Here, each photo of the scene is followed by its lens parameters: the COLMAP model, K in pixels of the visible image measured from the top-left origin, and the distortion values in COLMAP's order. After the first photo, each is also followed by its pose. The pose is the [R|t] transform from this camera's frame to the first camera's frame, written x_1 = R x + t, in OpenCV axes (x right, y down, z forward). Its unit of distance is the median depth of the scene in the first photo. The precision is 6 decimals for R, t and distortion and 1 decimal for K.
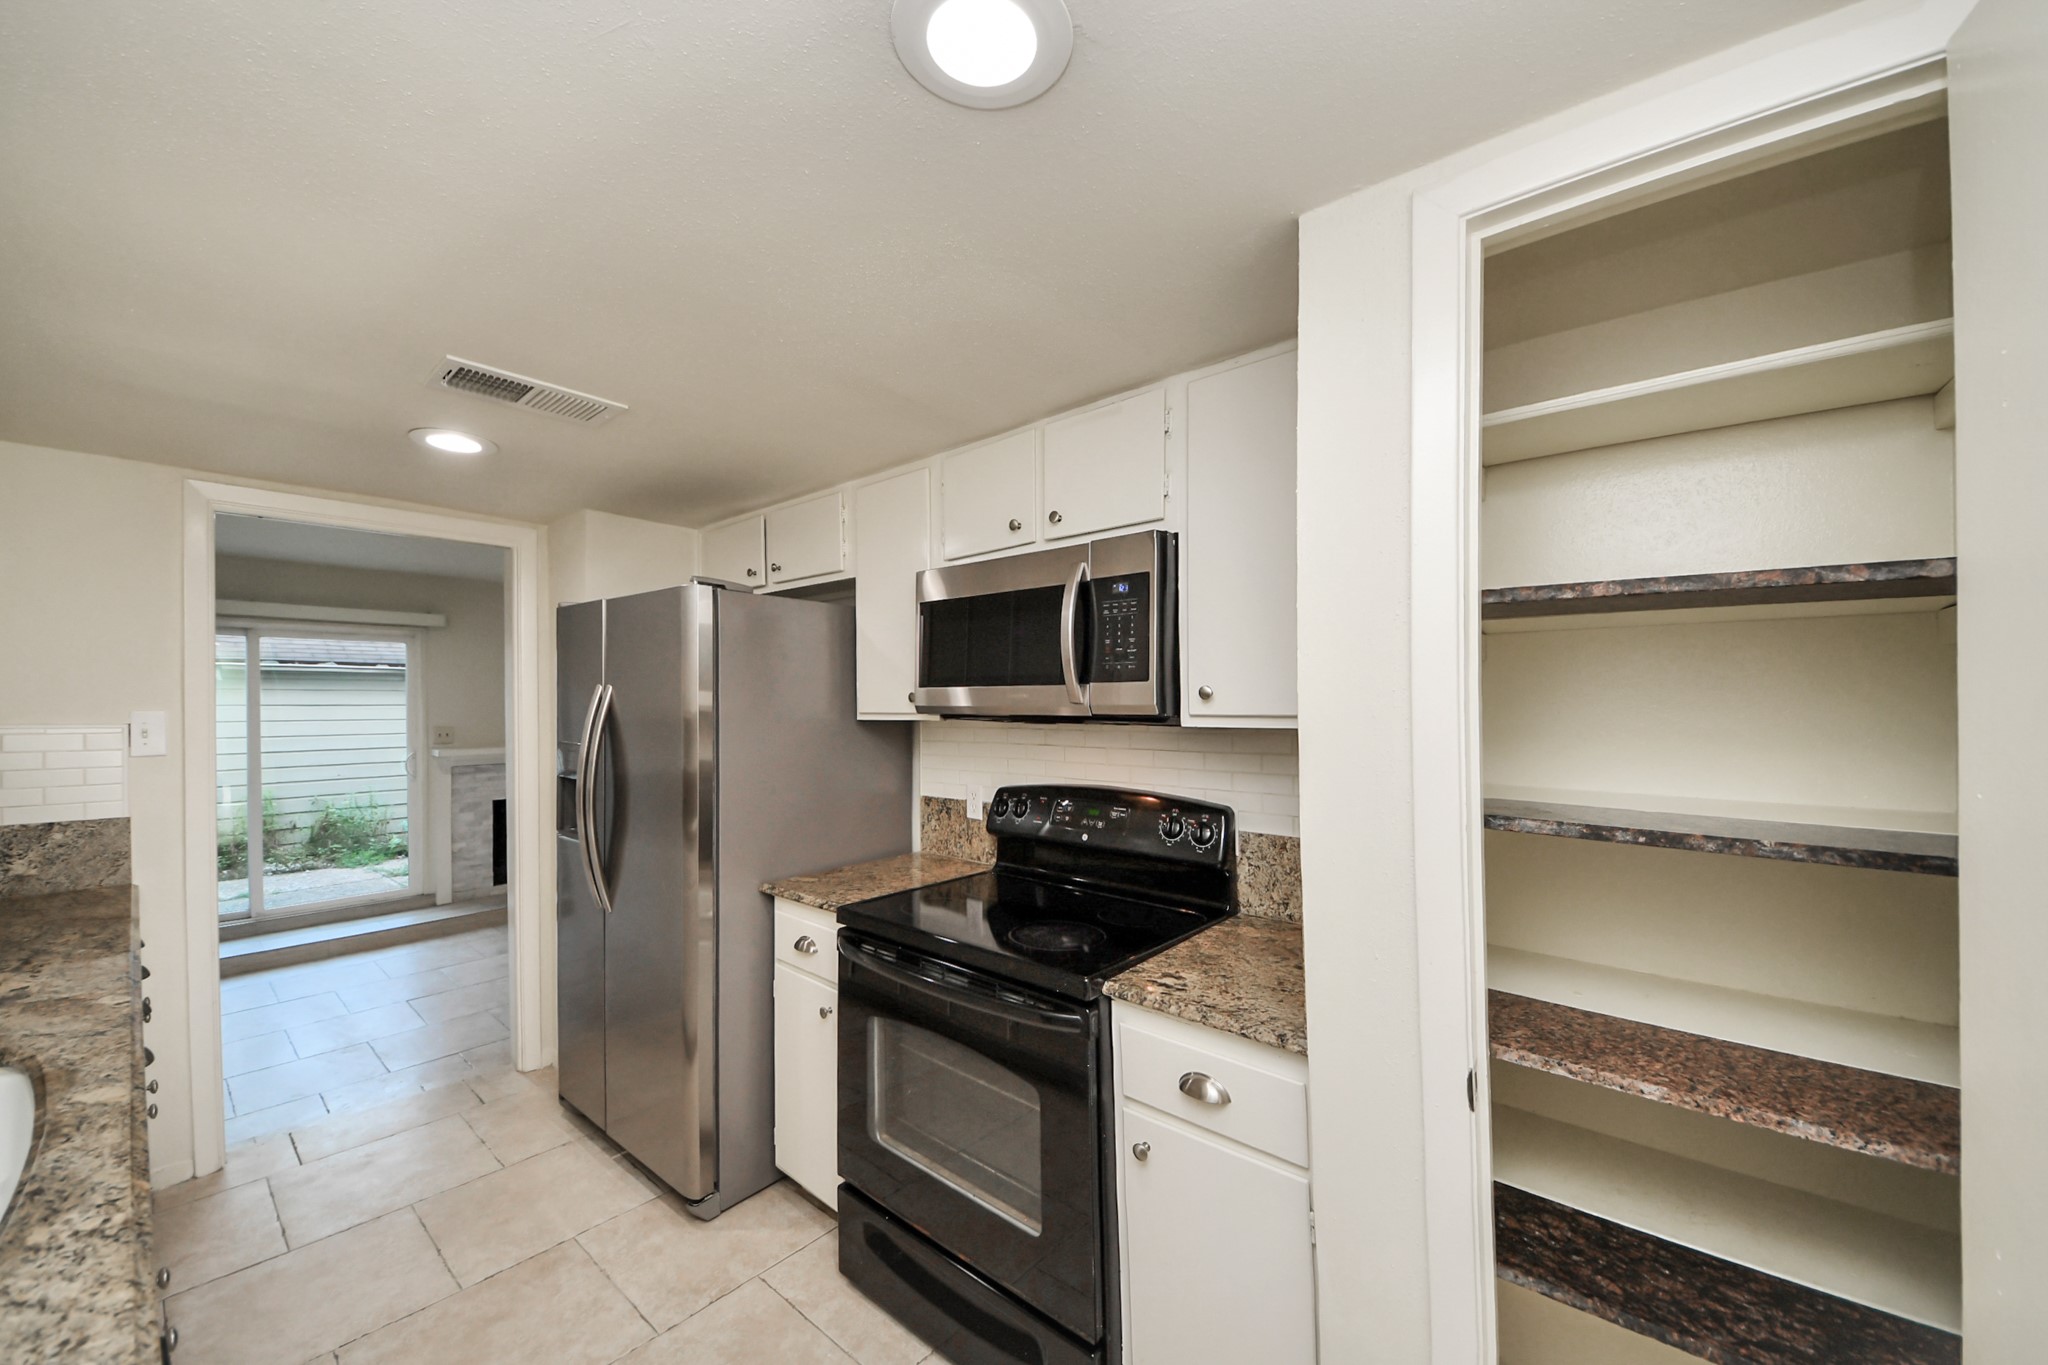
lens RADIAL K [[735.6, 0, 1013.5], [0, 735.6, 708.9], [0, 0, 1]] dist [0.043963, -0.022867]
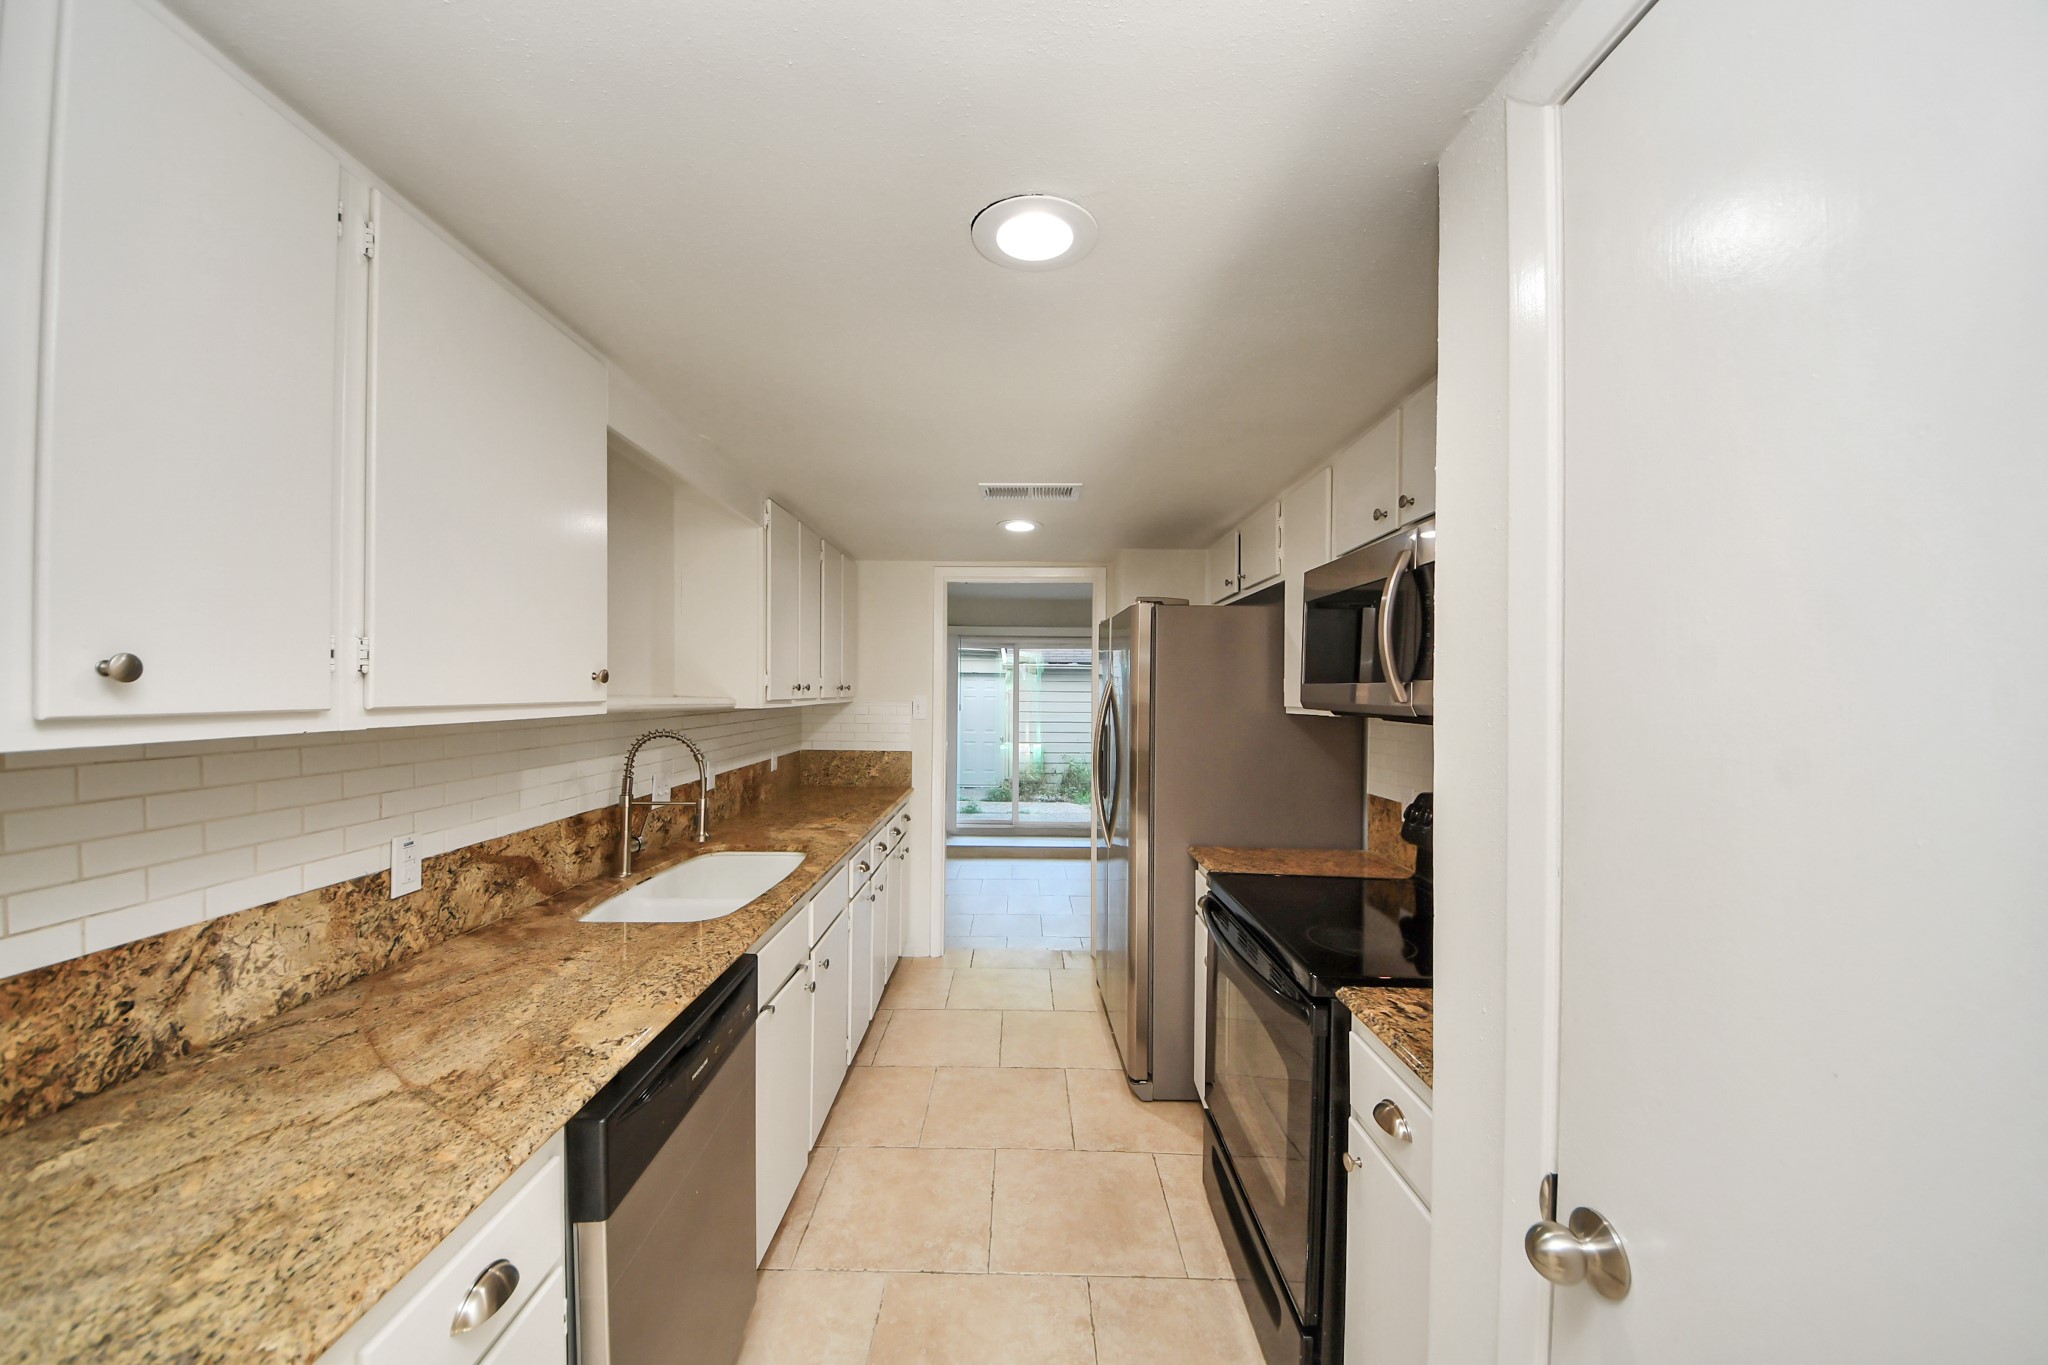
lens RADIAL K [[726.7, 0, 1011.7], [0, 726.7, 694.0], [0, 0, 1]] dist [0.036844, -0.022383]
pose [[0.636791, 0.013887, -0.770912, 0.407588], [-0.017559, 0.999840, 0.003507, -0.010845], [0.770837, 0.011304, 0.636933, 0.024571]]
